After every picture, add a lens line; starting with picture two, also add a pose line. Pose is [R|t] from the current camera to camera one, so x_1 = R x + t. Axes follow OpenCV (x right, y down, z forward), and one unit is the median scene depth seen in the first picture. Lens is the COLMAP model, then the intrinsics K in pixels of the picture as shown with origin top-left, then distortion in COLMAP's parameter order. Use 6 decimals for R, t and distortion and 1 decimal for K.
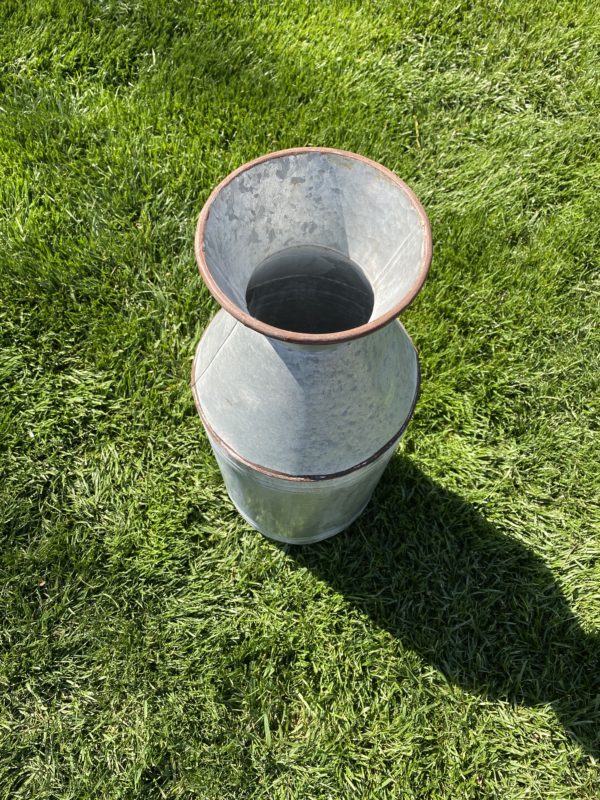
lens RADIAL K [[622.5, 0, 292.2], [0, 622.5, 399.1], [0, 0, 1]] dist [0.007448, -0.005720]
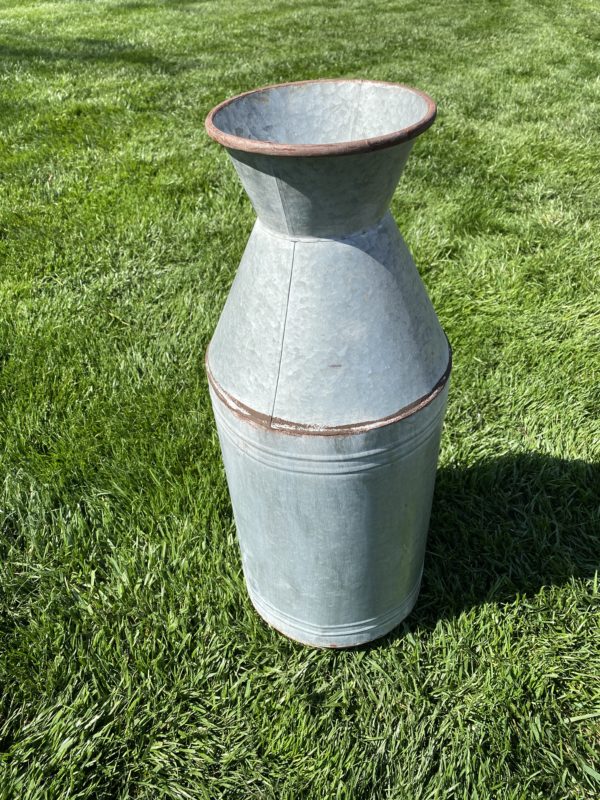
lens RADIAL K [[622.5, 0, 292.2], [0, 622.5, 399.1], [0, 0, 1]] dist [0.007448, -0.005720]
pose [[0.576787, -0.569468, 0.585682, -0.404713], [0.775366, 0.607334, -0.173068, 0.082388], [-0.257147, 0.553941, 0.791849, 0.221113]]
